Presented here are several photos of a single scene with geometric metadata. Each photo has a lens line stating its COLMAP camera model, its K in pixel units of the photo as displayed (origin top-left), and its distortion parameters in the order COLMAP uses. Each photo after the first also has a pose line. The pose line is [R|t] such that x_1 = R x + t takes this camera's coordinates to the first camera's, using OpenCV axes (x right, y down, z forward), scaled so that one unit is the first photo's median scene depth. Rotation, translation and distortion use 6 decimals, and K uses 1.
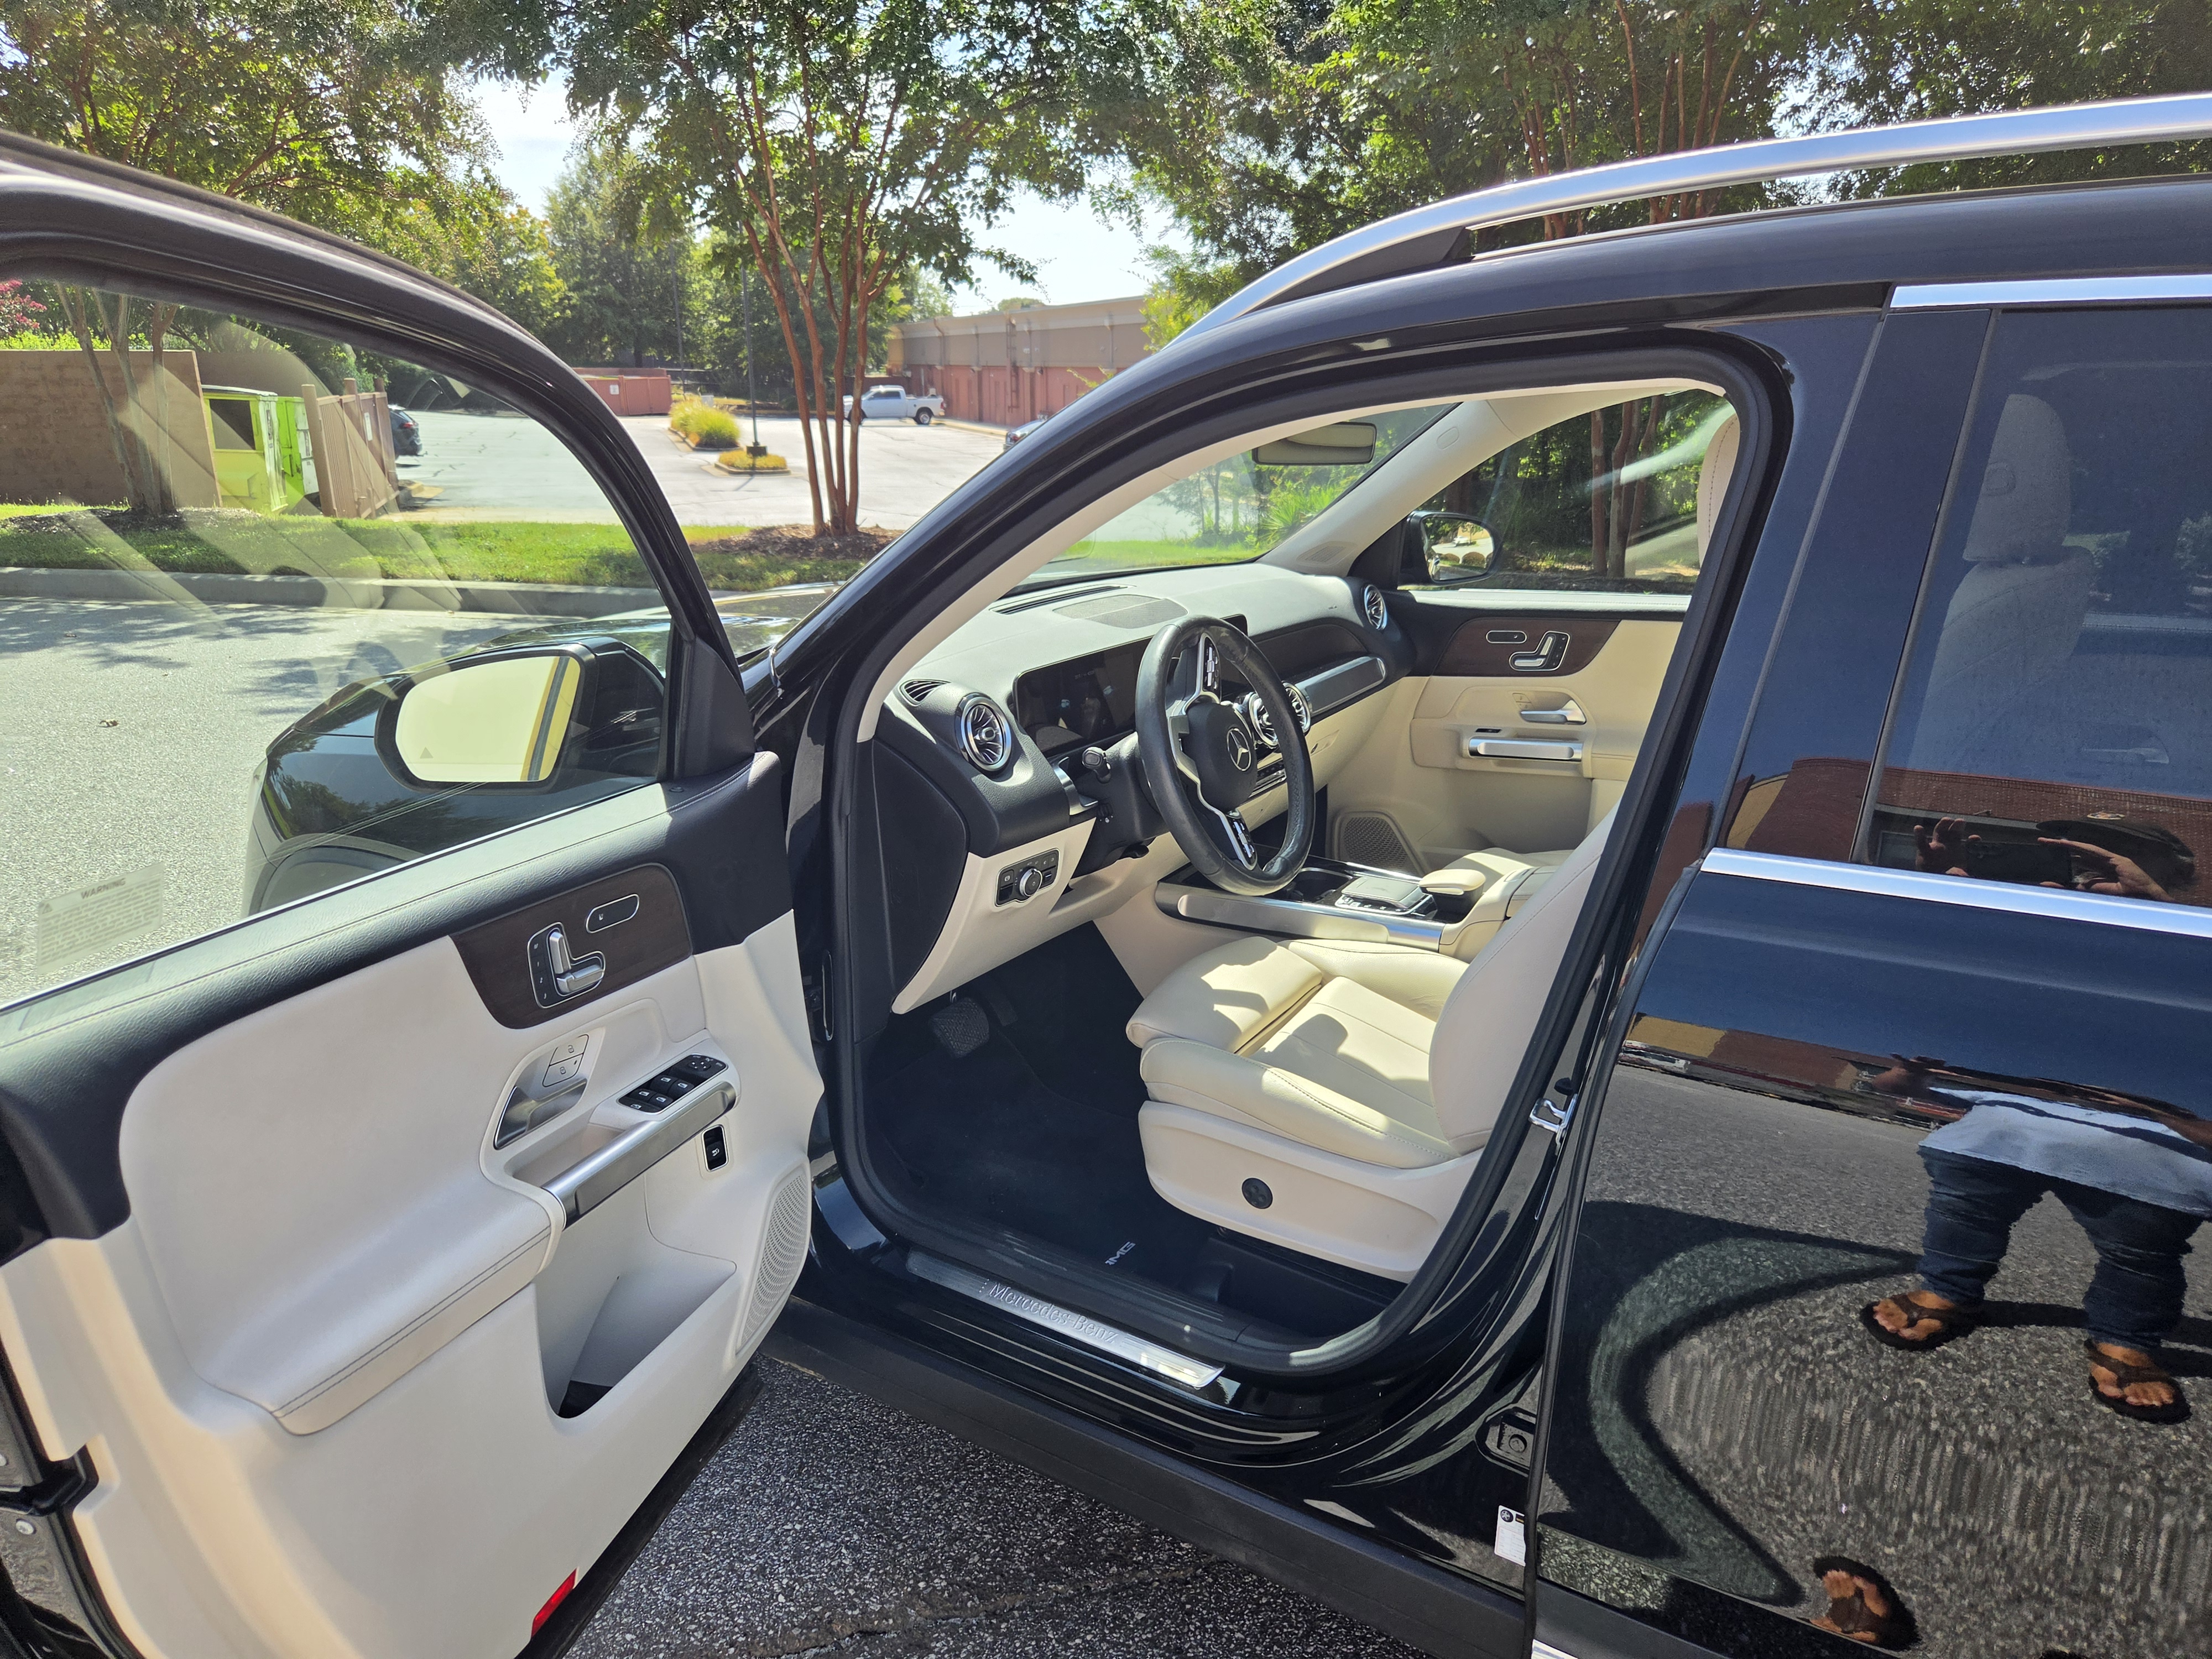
lens RADIAL K [[1473.5, 0, 1086.2], [0, 1473.5, 833.6], [0, 0, 1]] dist [0.034648, -0.034348]
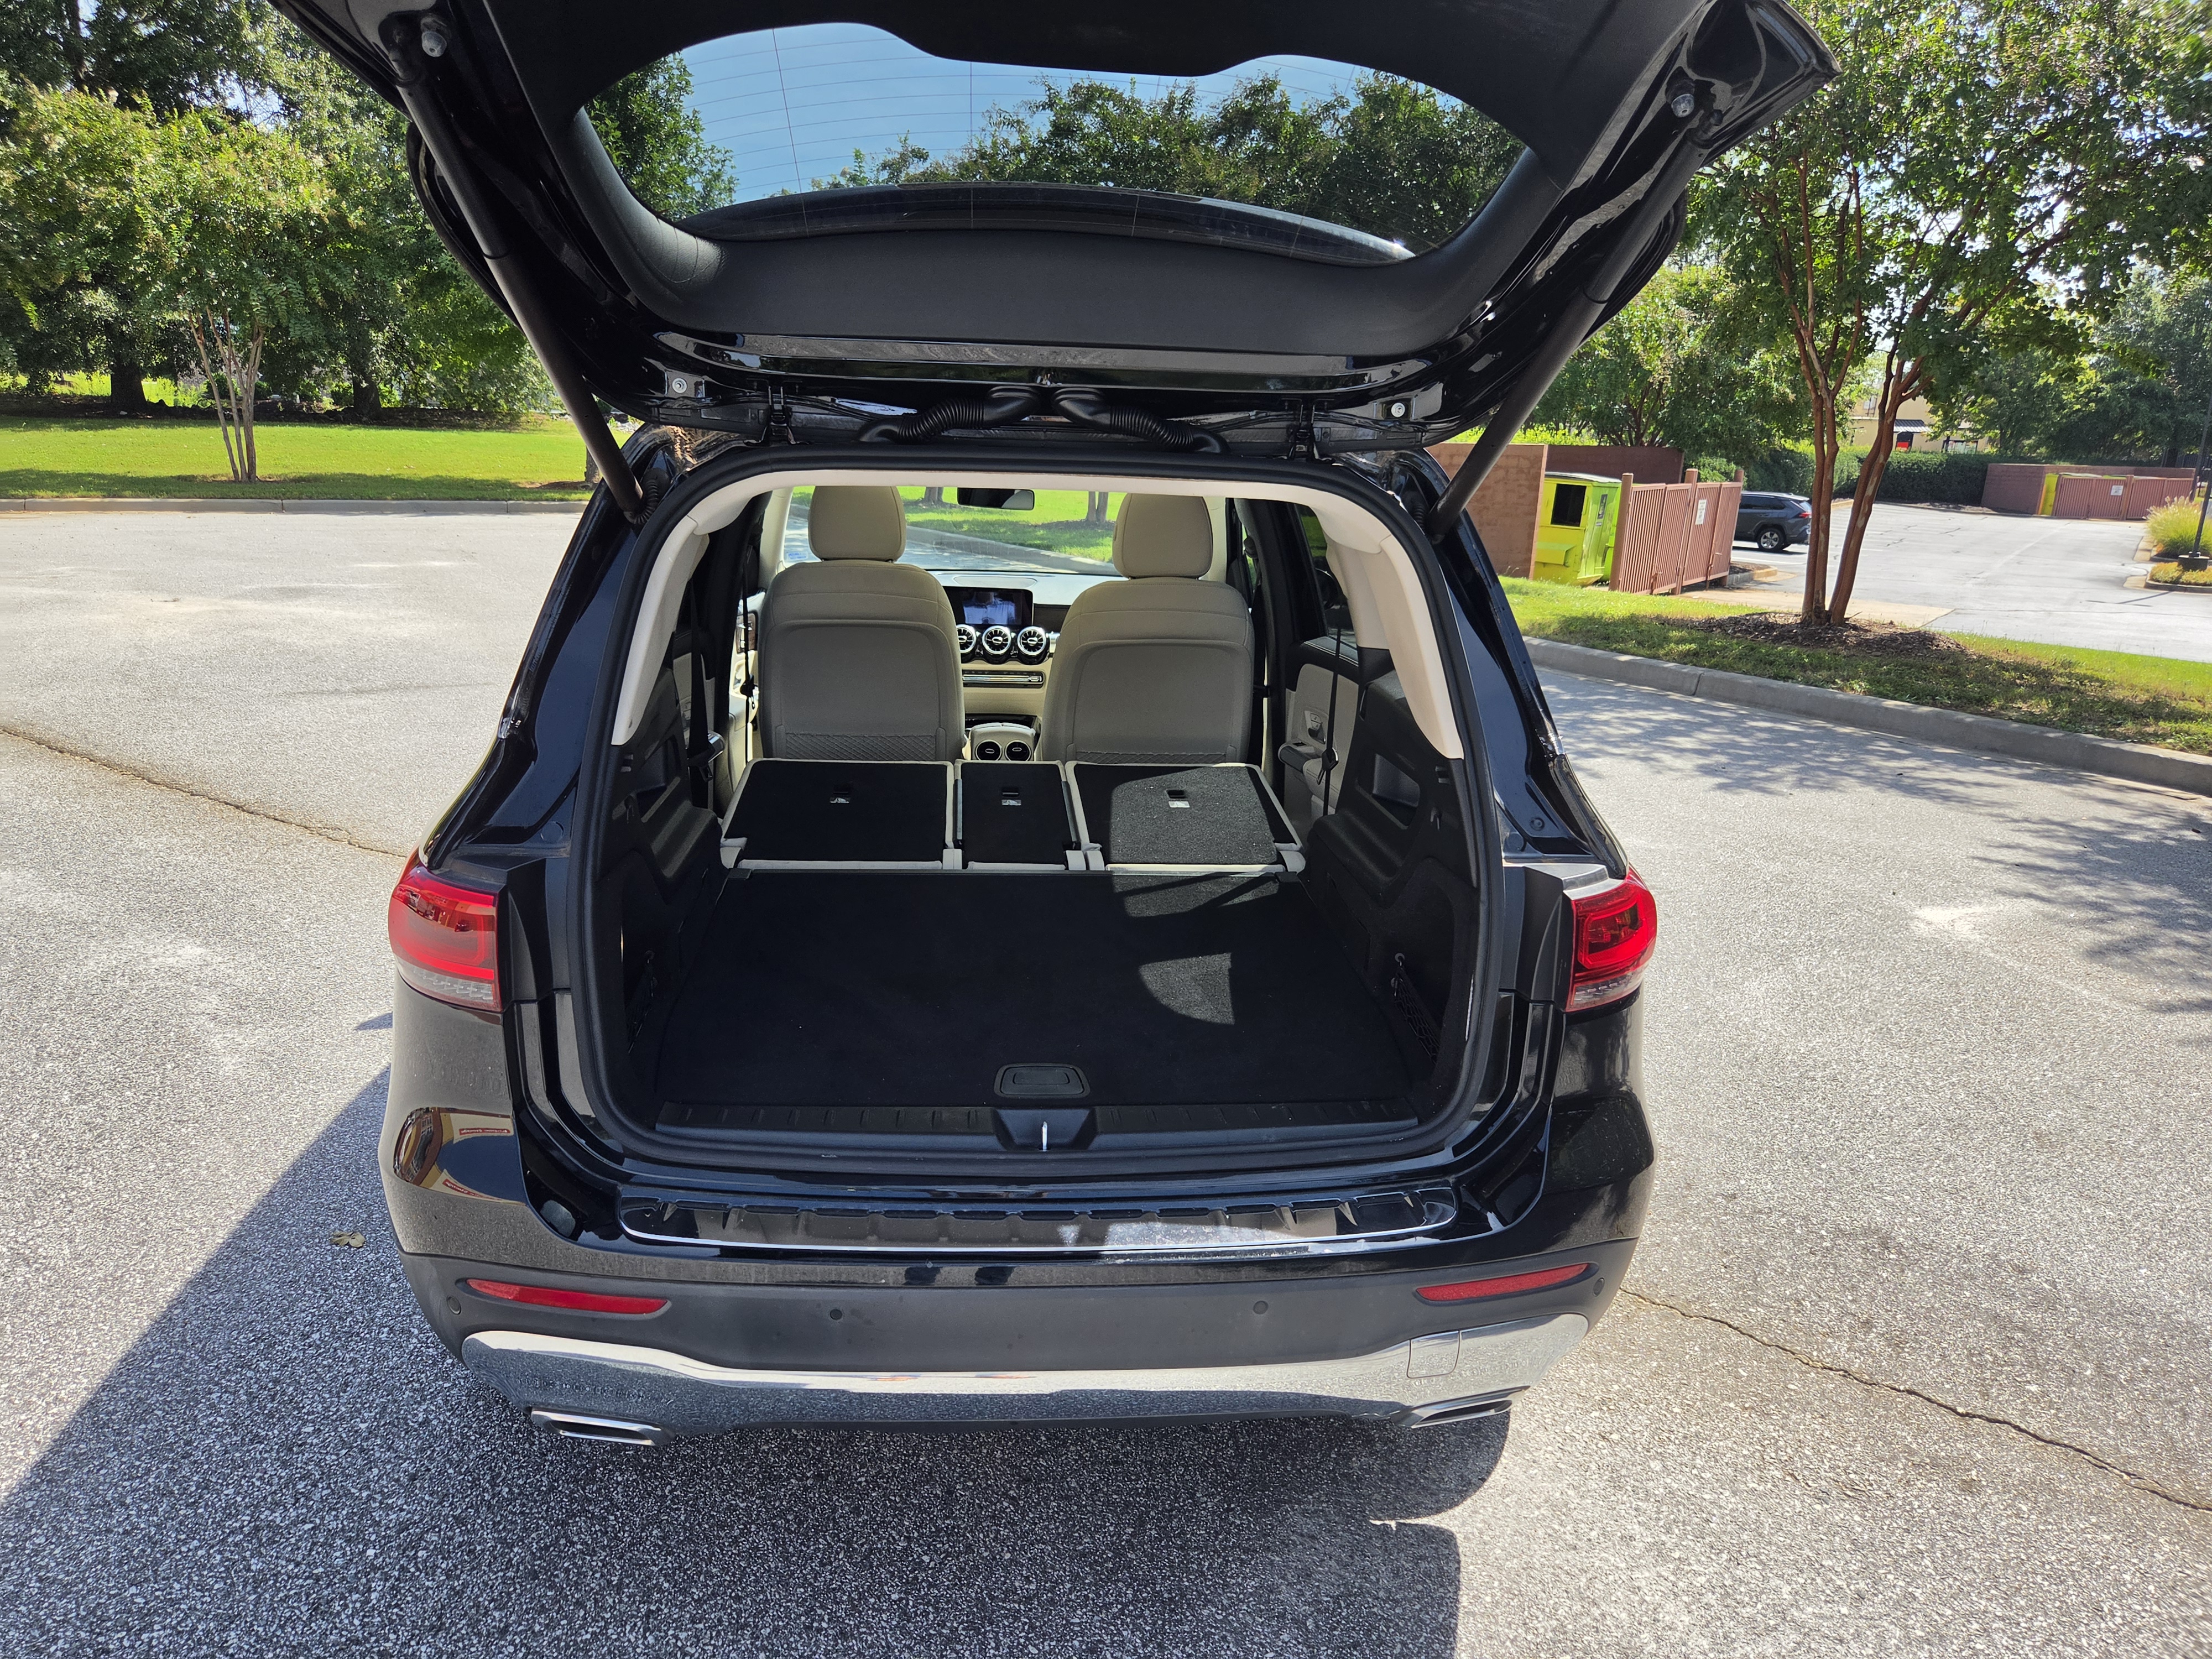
lens RADIAL K [[1473.5, 0, 1091.2], [0, 1473.5, 837.2], [0, 0, 1]] dist [0.034648, -0.034348]
pose [[0.594054, 0.218237, -0.774256, 0.114146], [-0.261600, 0.962590, 0.070608, -0.002402], [0.760701, 0.160601, 0.628921, 0.008595]]
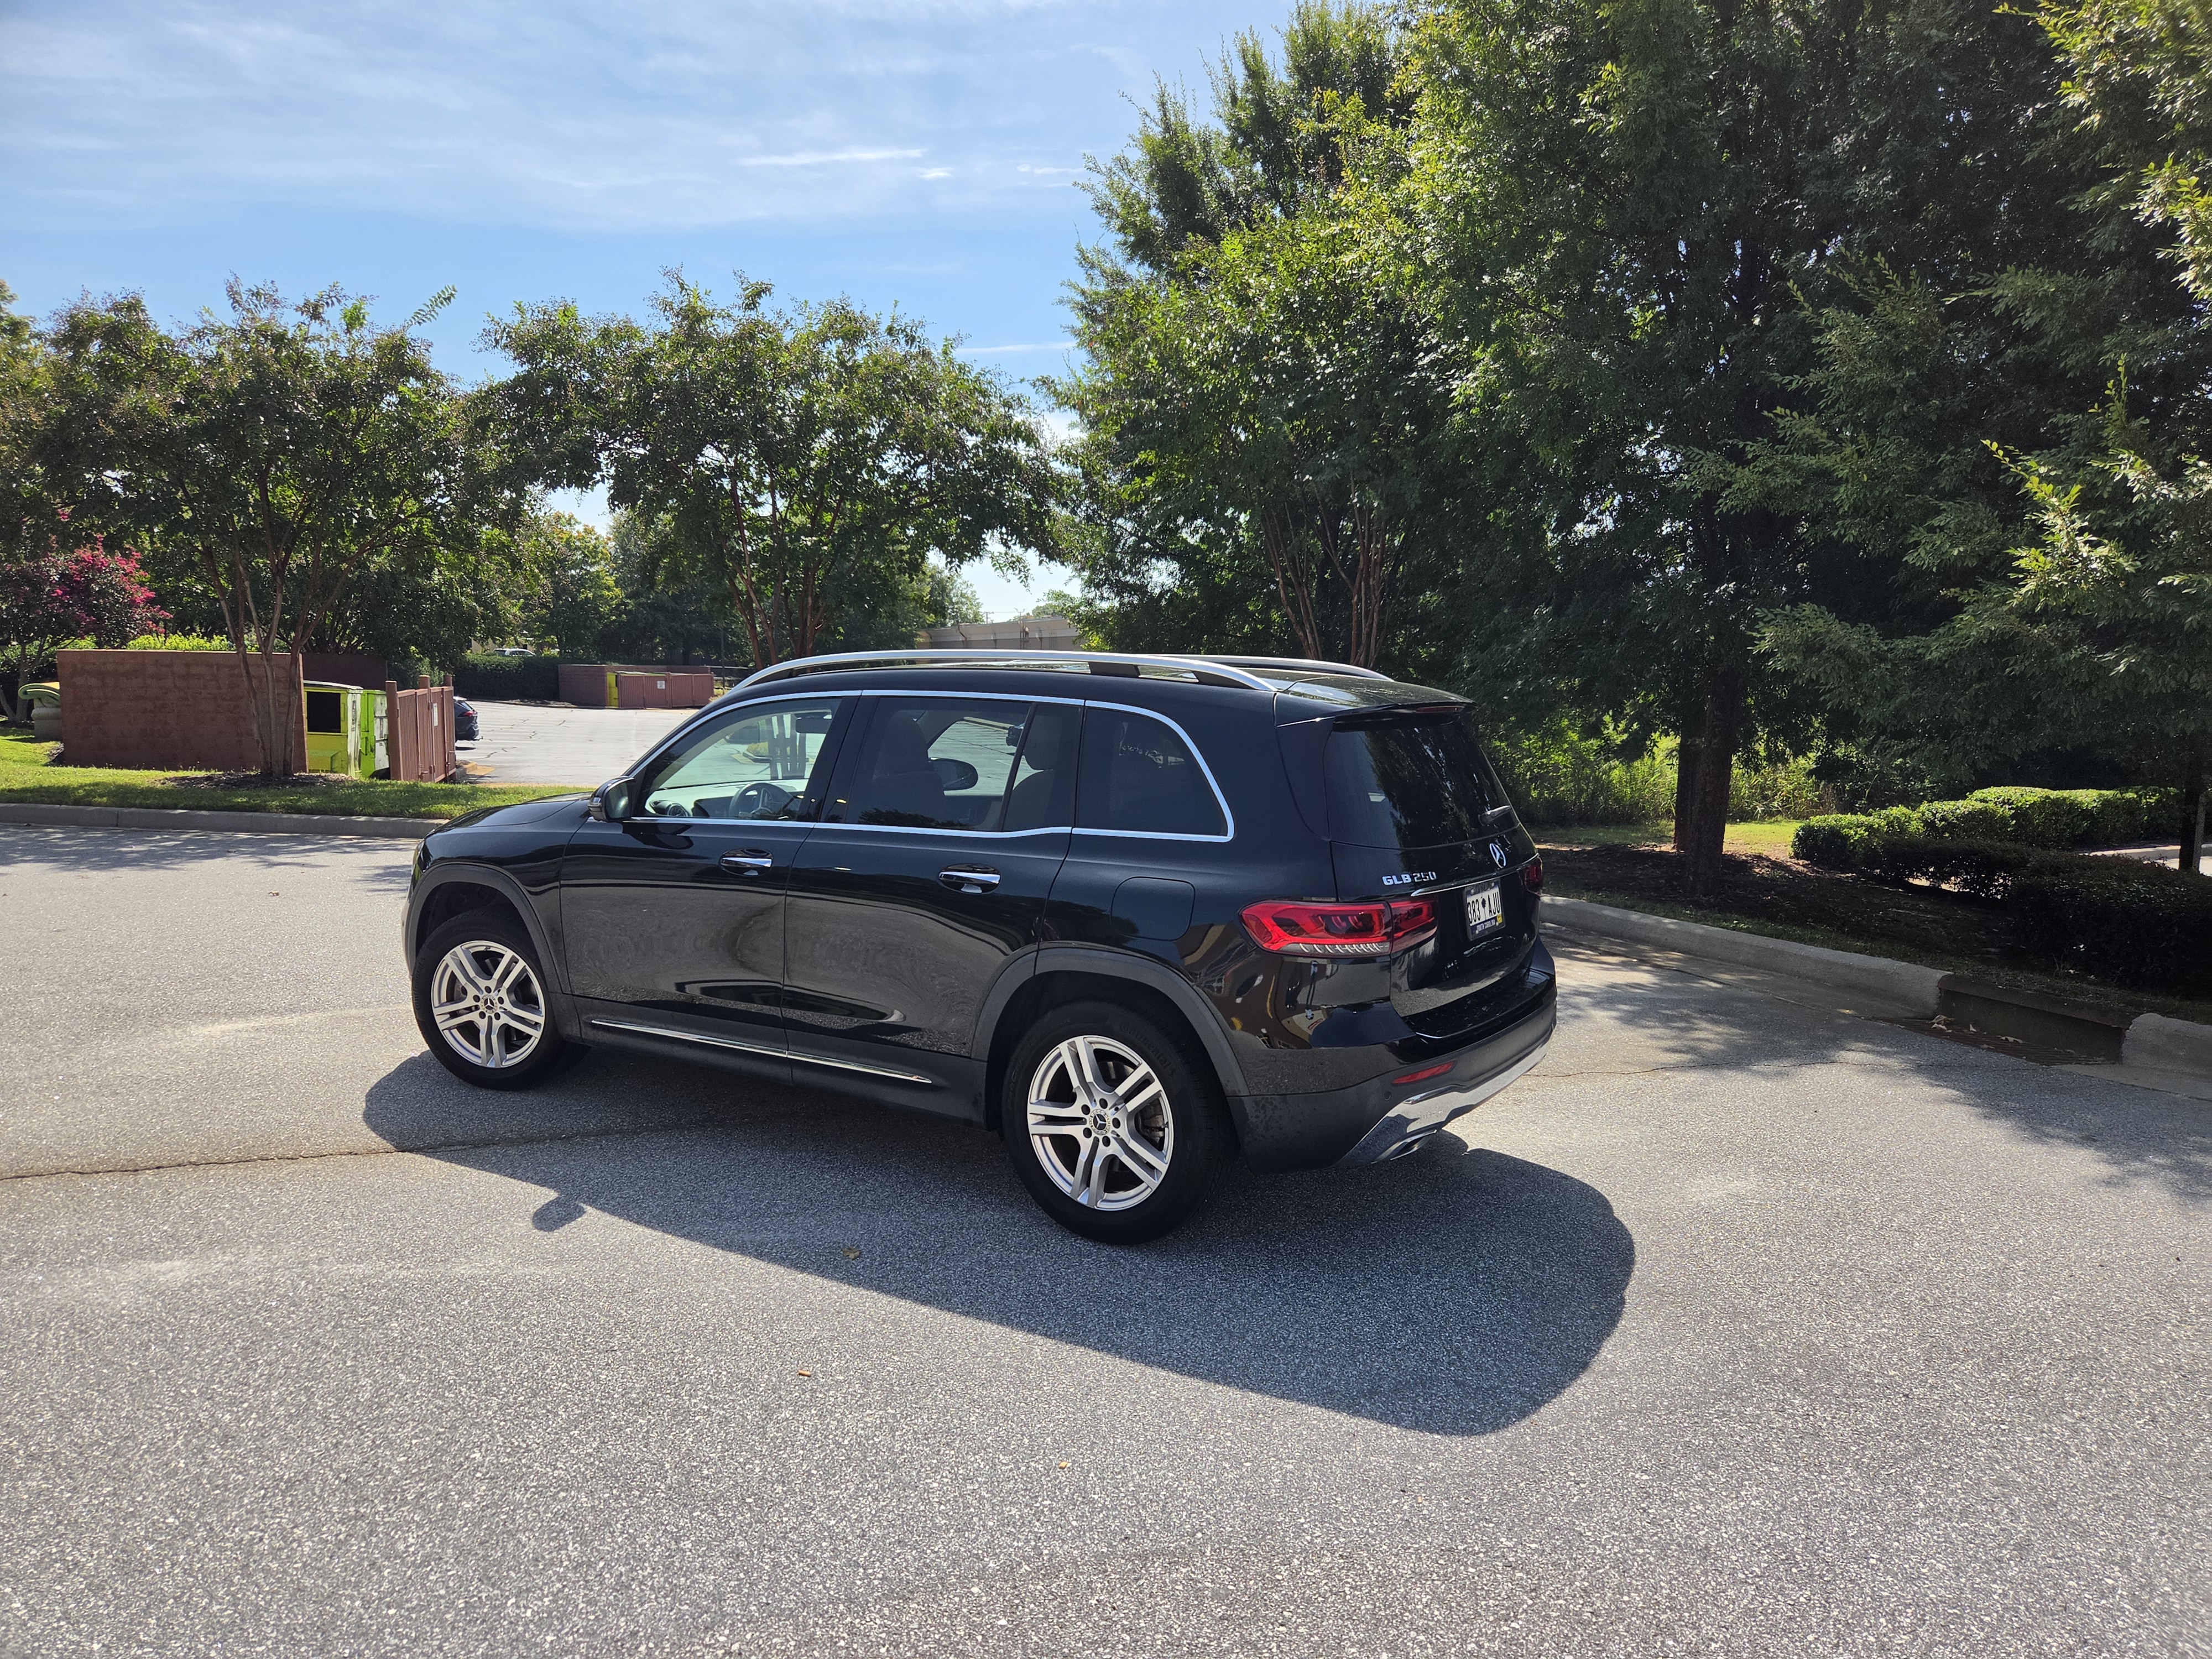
lens RADIAL K [[1473.5, 0, 1125.8], [0, 1473.5, 841.8], [0, 0, 1]] dist [0.034648, -0.034348]
pose [[0.999908, 0.012798, 0.004512, 0.040615], [-0.011724, 0.982186, -0.187546, 0.026562], [-0.006832, 0.187476, 0.982245, -0.096363]]
